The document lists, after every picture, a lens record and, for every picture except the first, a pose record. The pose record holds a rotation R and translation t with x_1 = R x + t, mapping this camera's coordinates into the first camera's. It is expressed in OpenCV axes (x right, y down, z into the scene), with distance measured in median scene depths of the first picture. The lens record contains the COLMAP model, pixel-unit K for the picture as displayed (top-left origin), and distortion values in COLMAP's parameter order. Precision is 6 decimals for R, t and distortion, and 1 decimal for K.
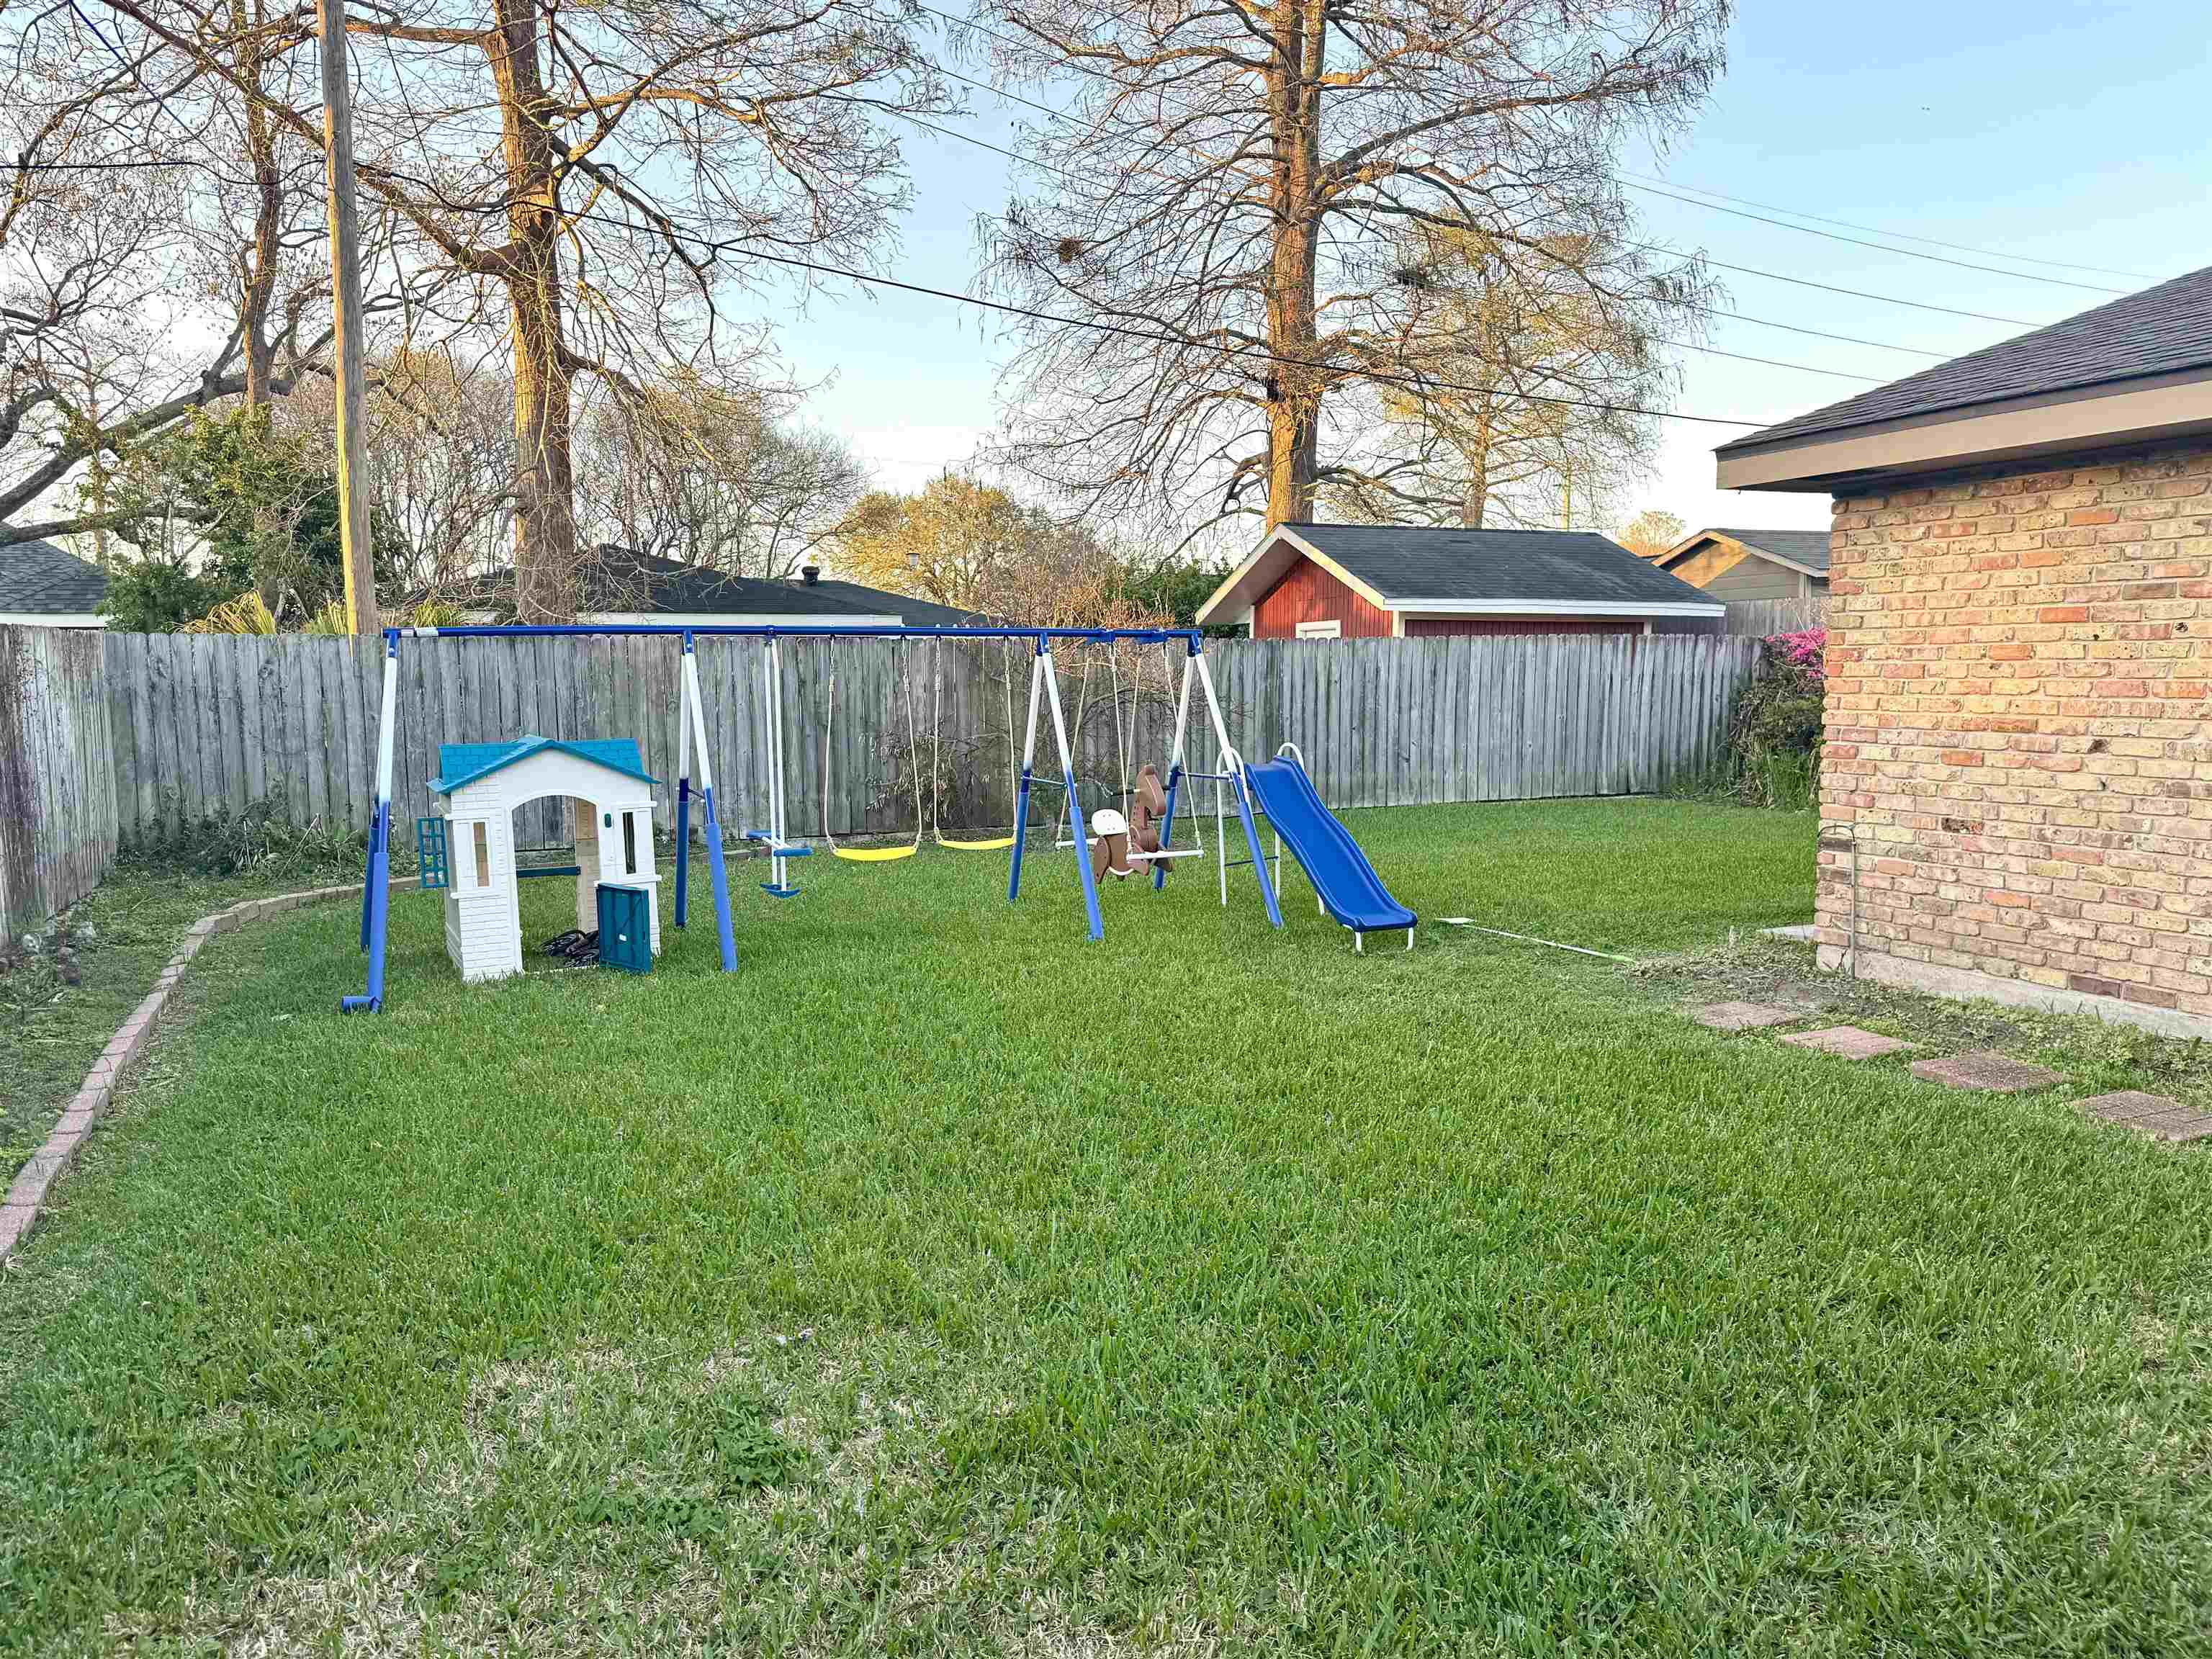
lens RADIAL K [[1541.5, 0, 1102.5], [0, 1541.5, 823.8], [0, 0, 1]] dist [0.109994, -0.154524]
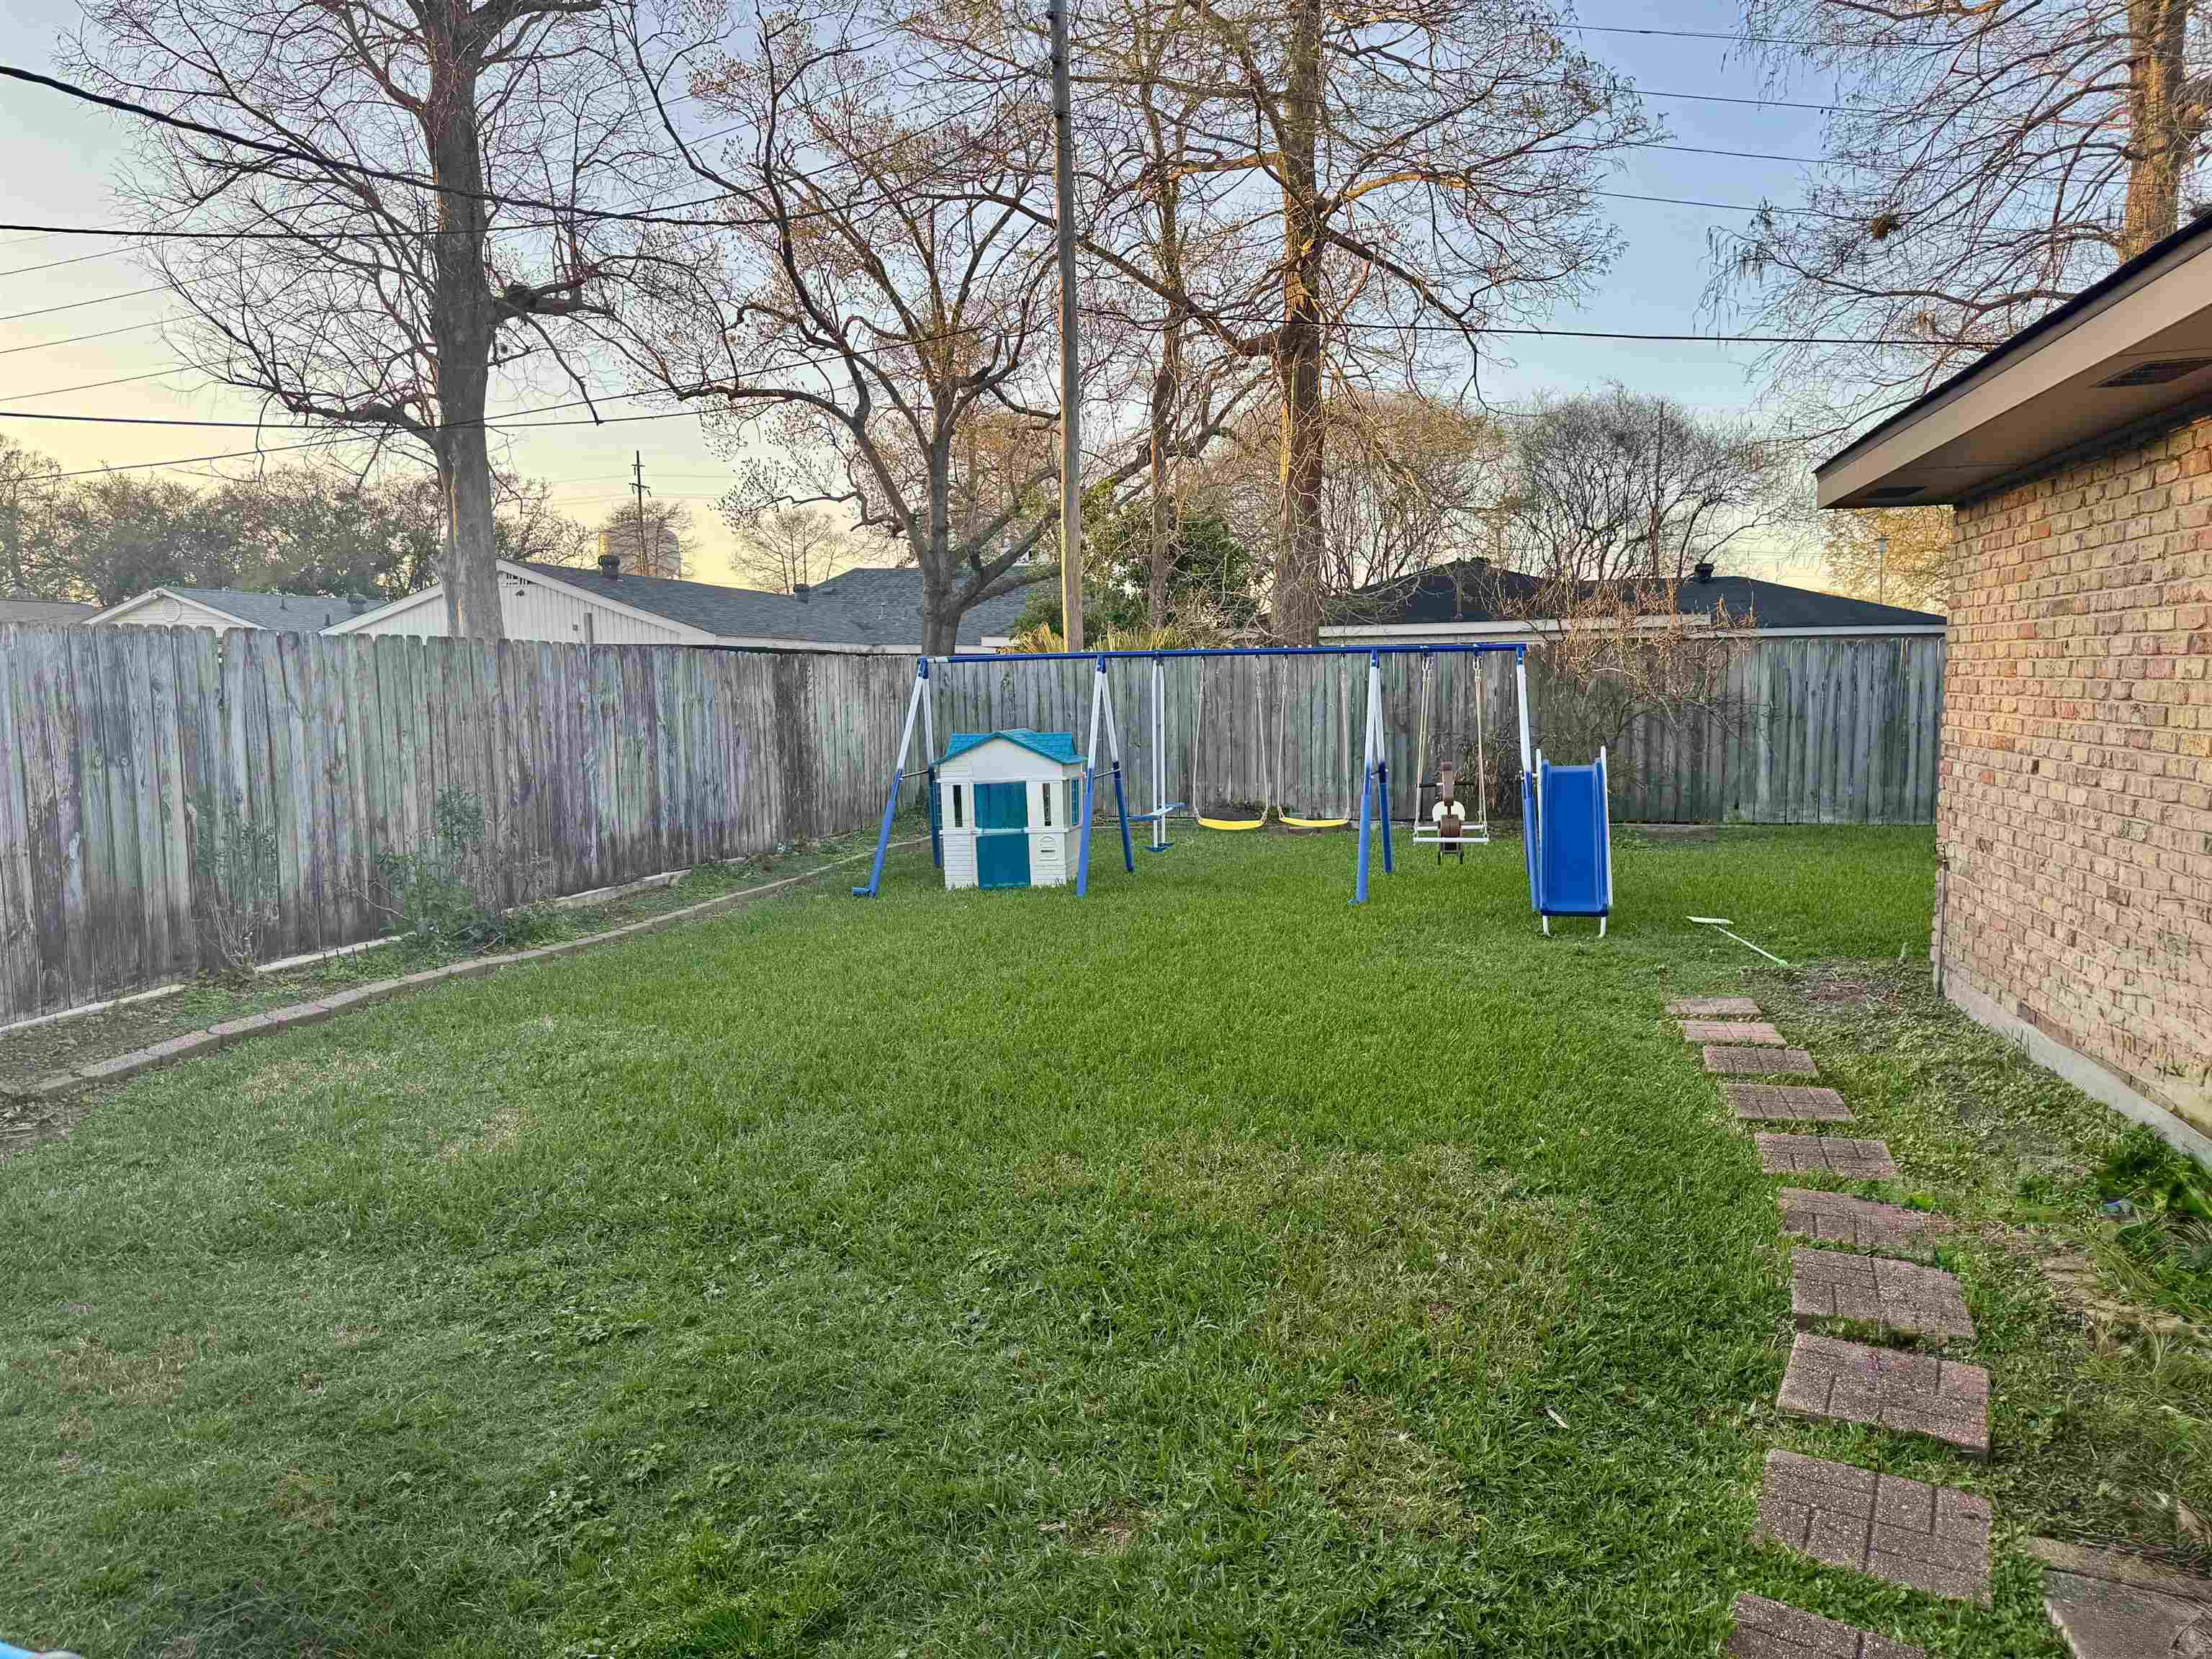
lens RADIAL K [[1541.5, 0, 1102.5], [0, 1541.5, 823.8], [0, 0, 1]] dist [0.109994, -0.154524]
pose [[0.790360, 0.054990, -0.610170, 0.543263], [-0.053212, 0.998361, 0.021048, -0.002695], [0.610328, 0.015833, 0.791991, -0.080949]]
